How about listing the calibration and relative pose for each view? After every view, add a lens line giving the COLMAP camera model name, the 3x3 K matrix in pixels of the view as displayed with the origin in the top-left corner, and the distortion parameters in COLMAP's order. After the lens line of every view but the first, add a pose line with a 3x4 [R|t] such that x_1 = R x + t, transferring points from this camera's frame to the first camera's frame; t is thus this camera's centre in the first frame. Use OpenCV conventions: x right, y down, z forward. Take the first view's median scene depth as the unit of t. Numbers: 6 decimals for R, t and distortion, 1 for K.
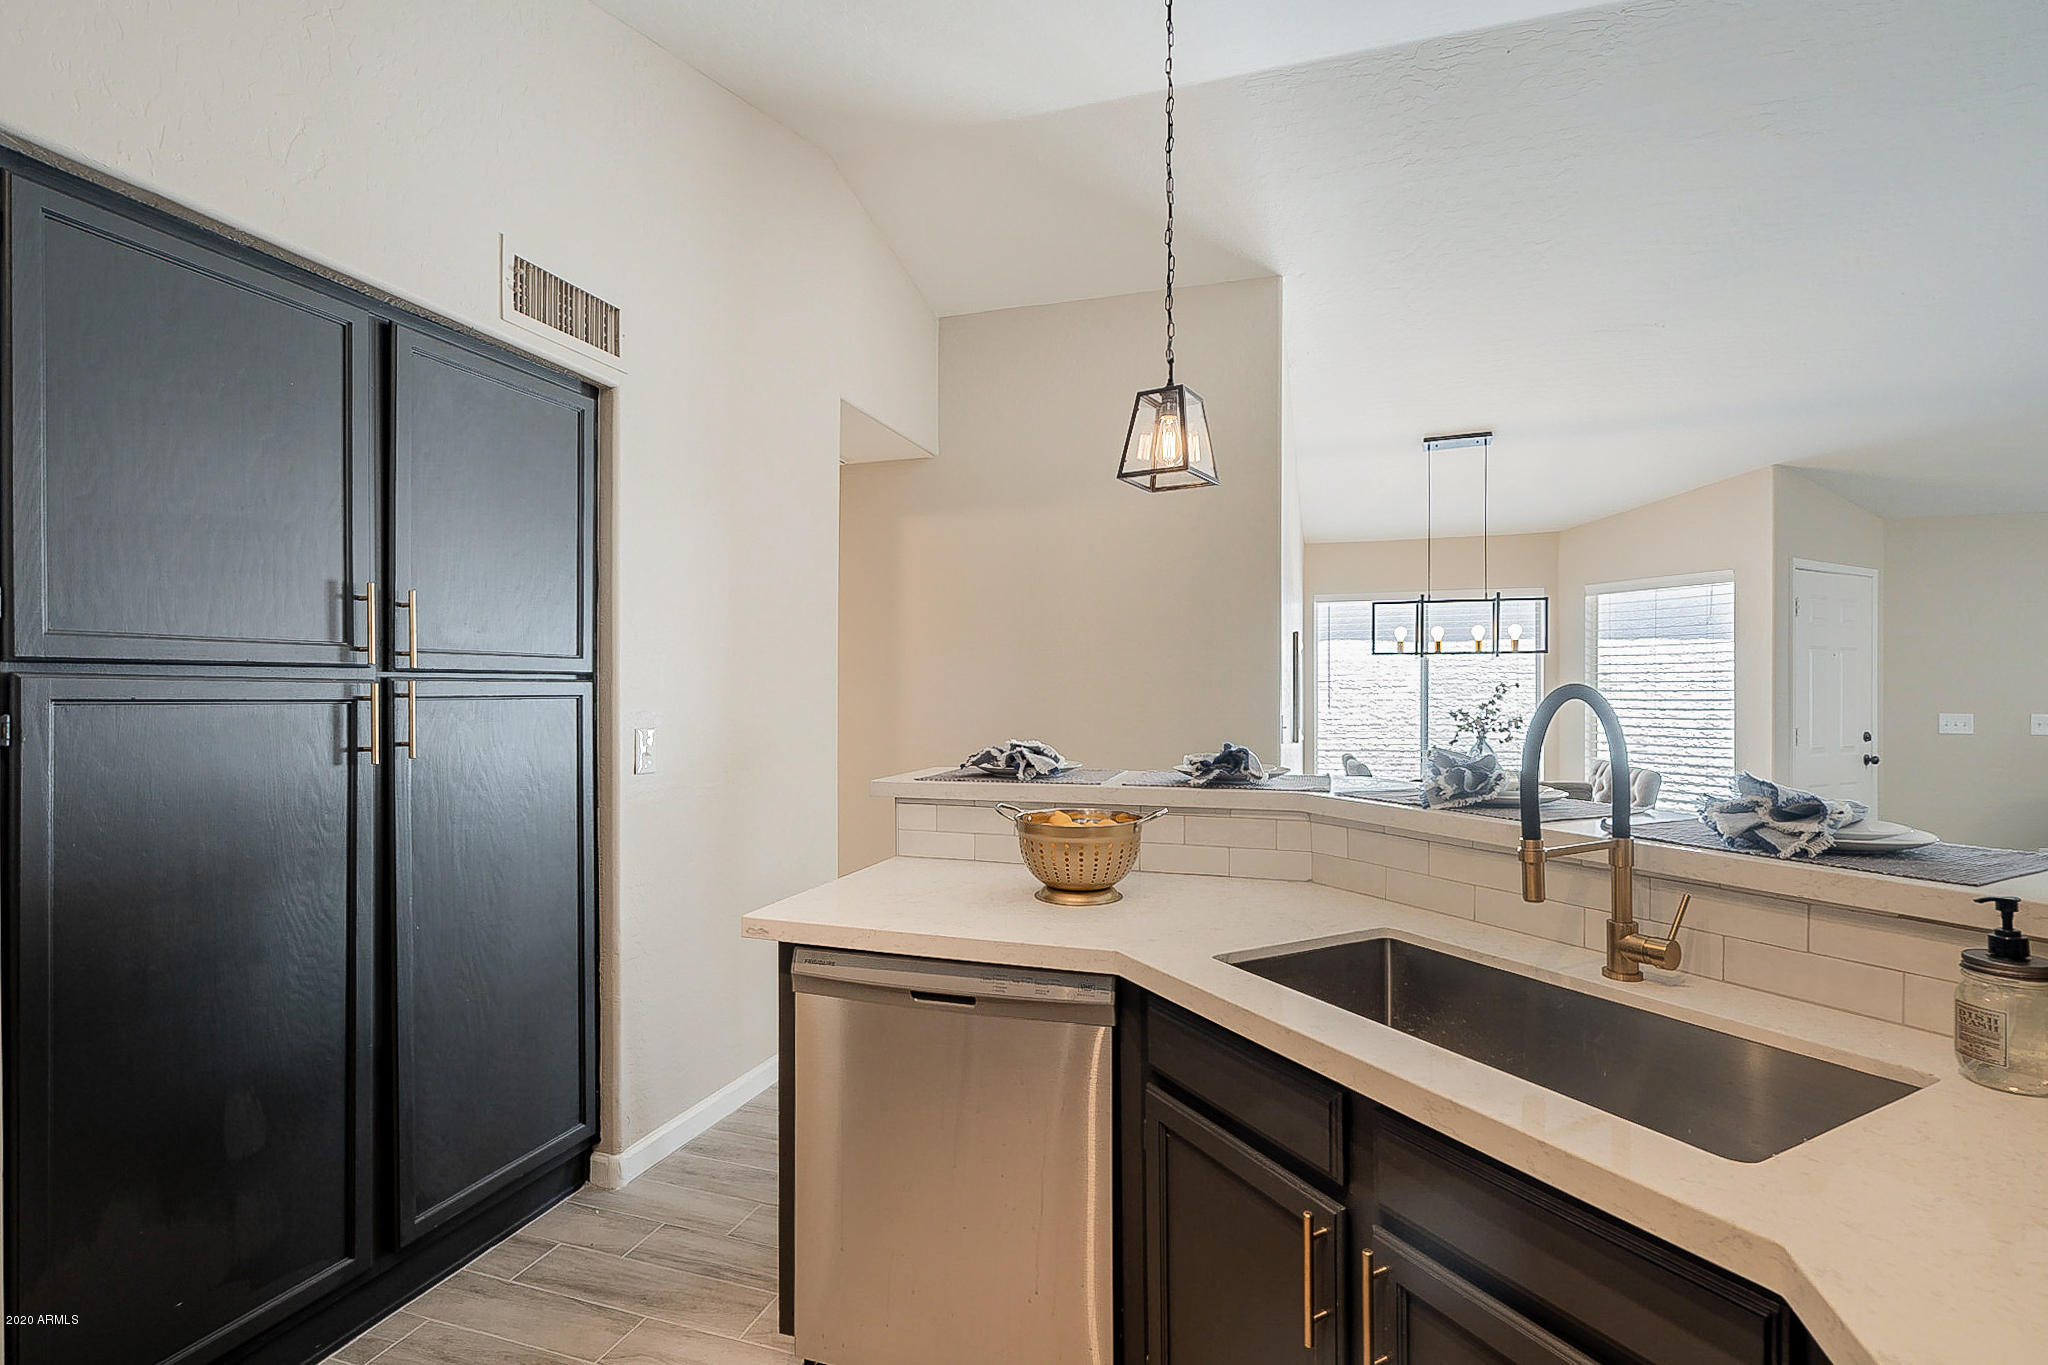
lens RADIAL K [[948.4, 0, 1026.7], [0, 948.4, 683.7], [0, 0, 1]] dist [-0.001916, -0.000795]
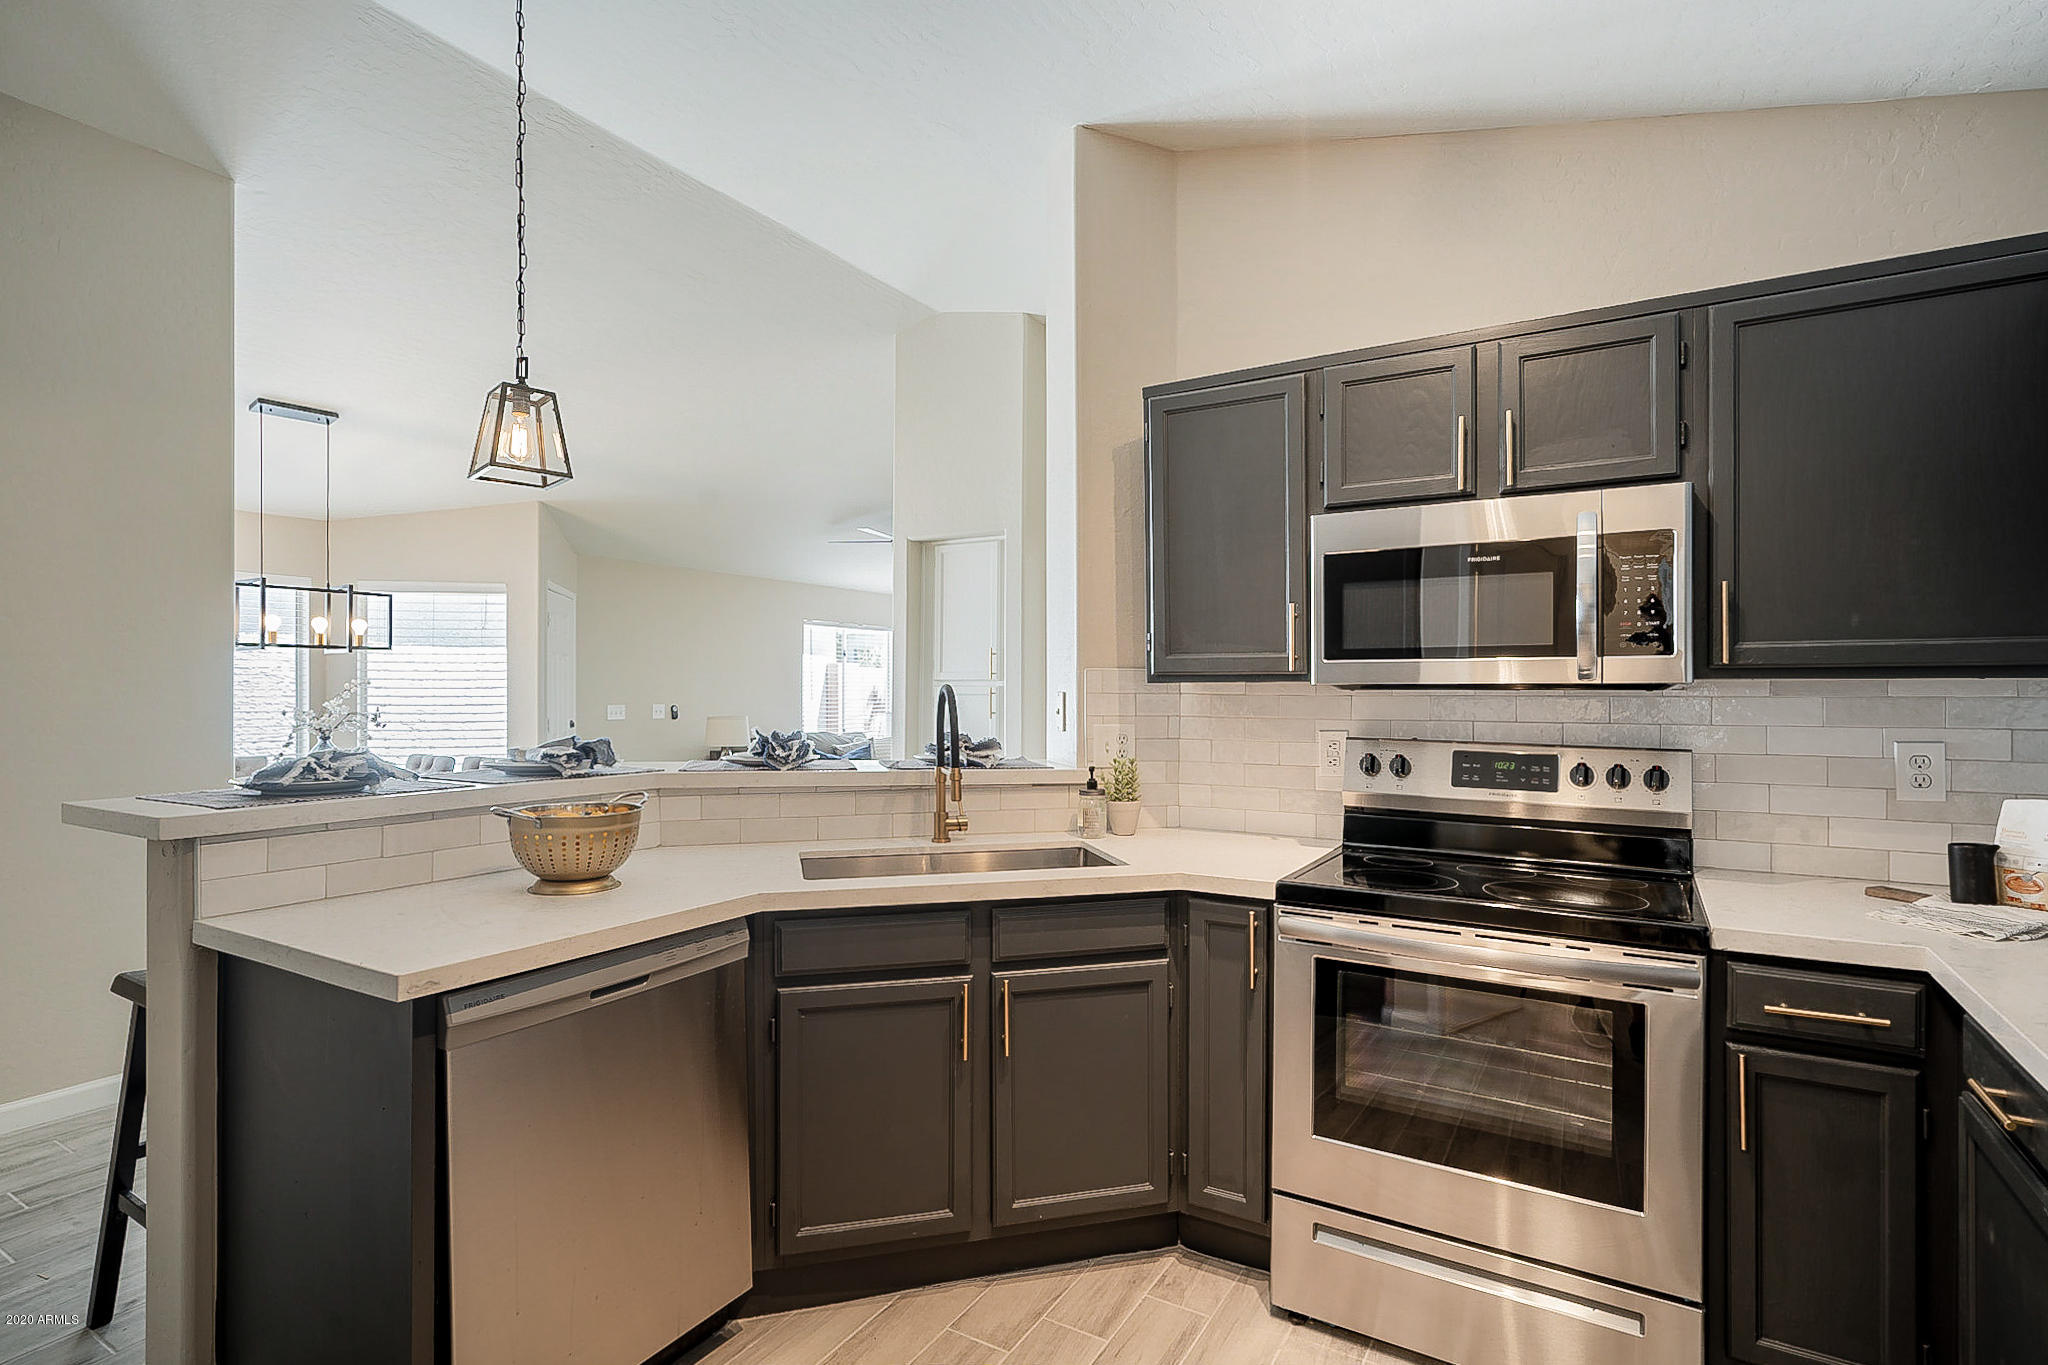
lens RADIAL K [[1013.5, 0, 1031.9], [0, 1013.5, 683.8], [0, 0, 1]] dist [0.002770, 0.000976]
pose [[0.217669, 0.004411, 0.976013, -0.929054], [-0.007964, 0.999965, -0.002743, 0.001730], [-0.975990, -0.007176, 0.217696, 0.283275]]
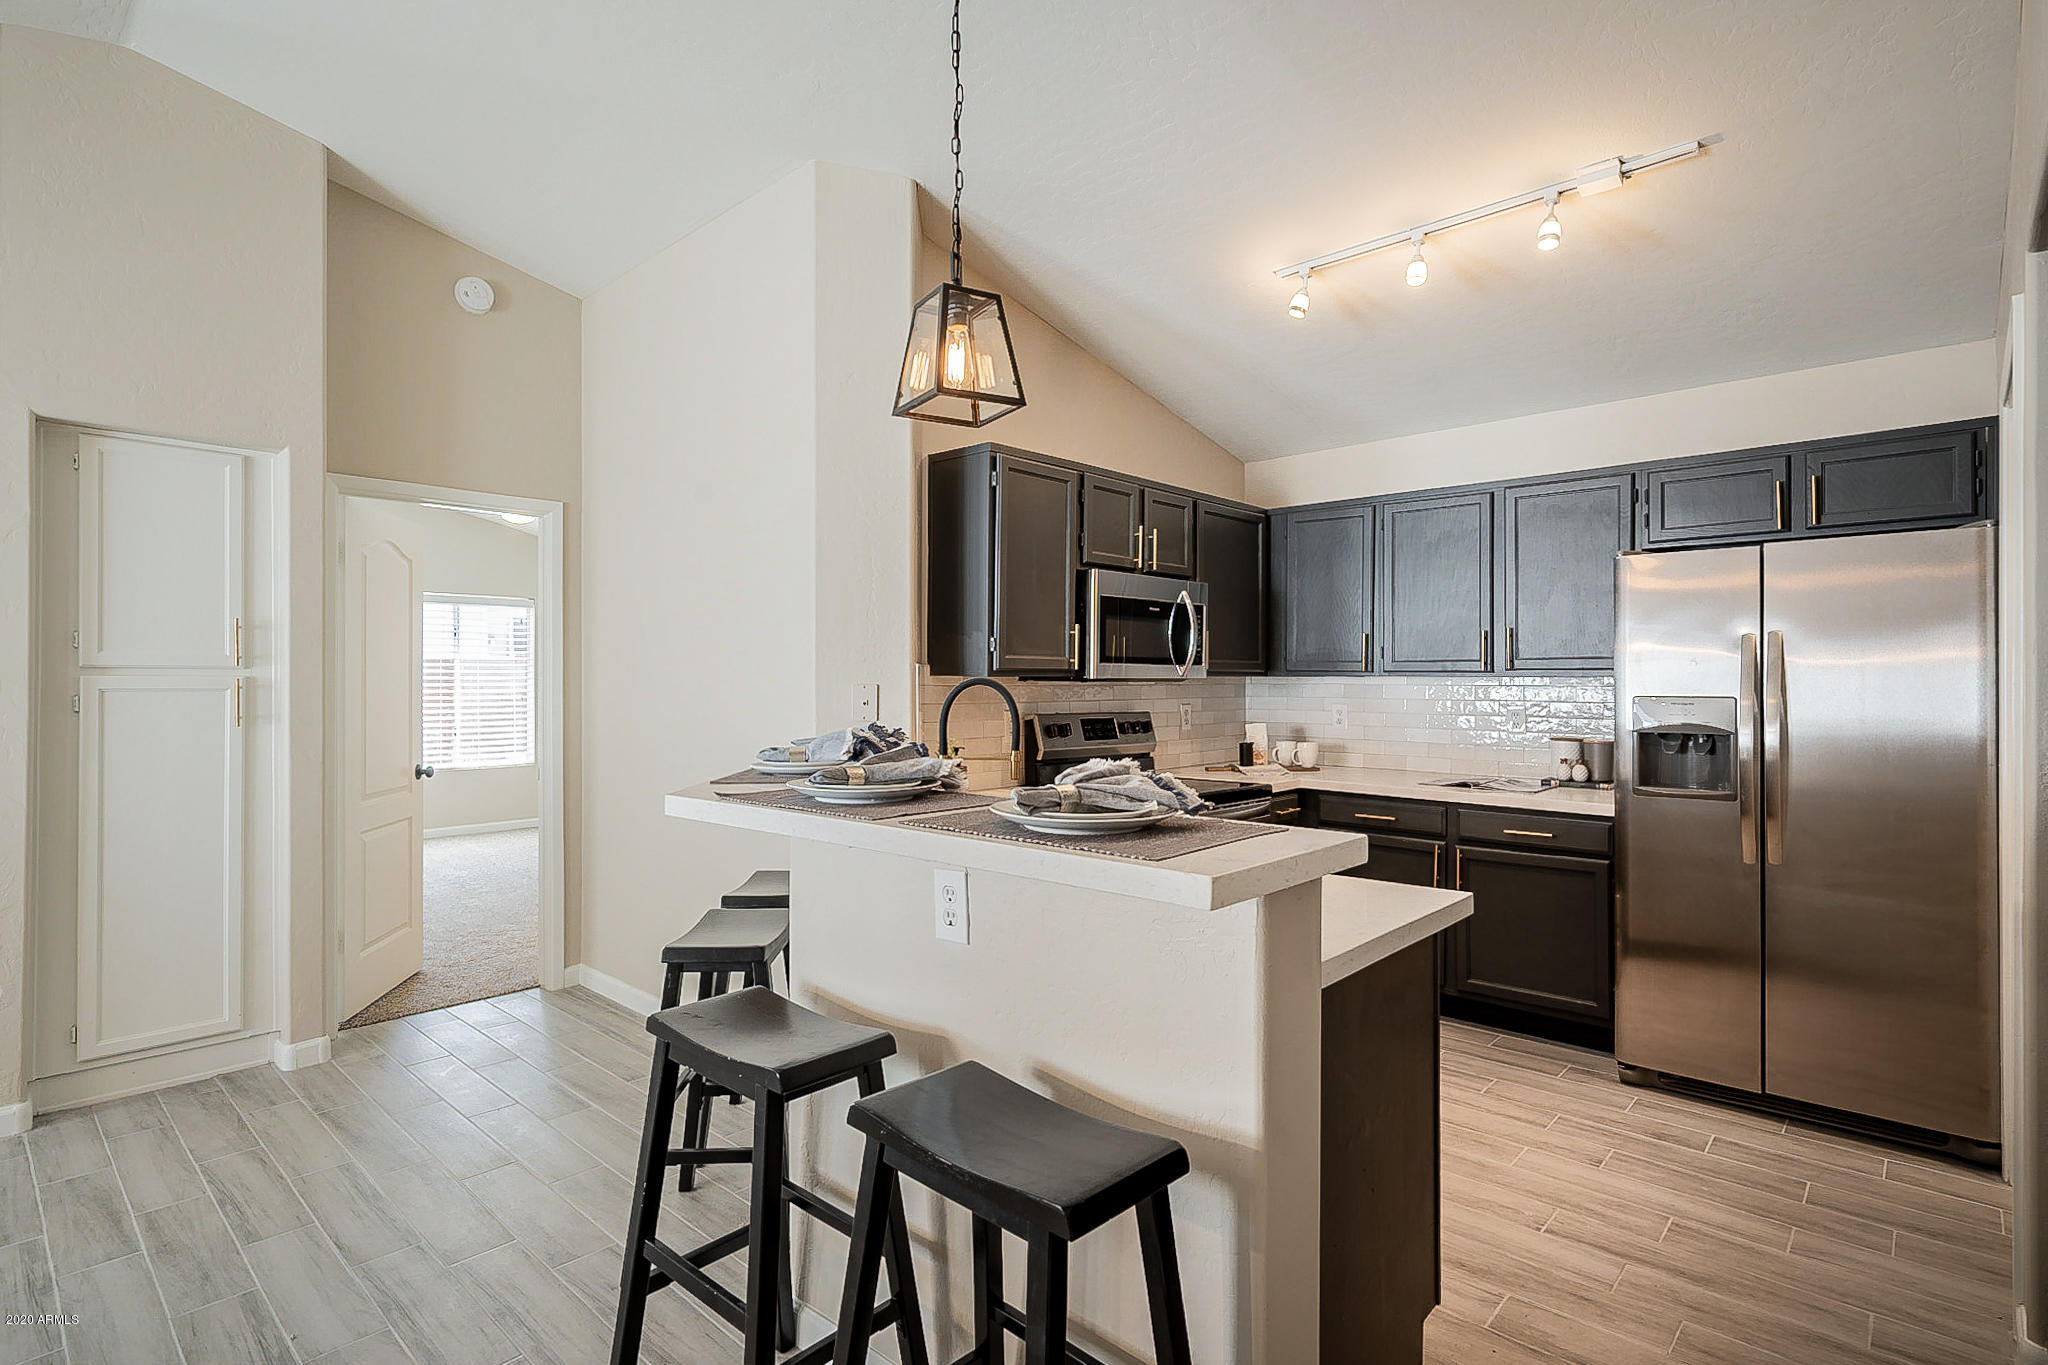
lens RADIAL K [[1013.5, 0, 1021.7], [0, 1013.5, 680.6], [0, 0, 1]] dist [0.002770, 0.000976]
pose [[-0.908581, -0.001354, 0.417708, -0.289453], [-0.004034, 0.999977, -0.005533, 0.011764], [-0.417690, -0.006712, -0.908565, 2.097910]]
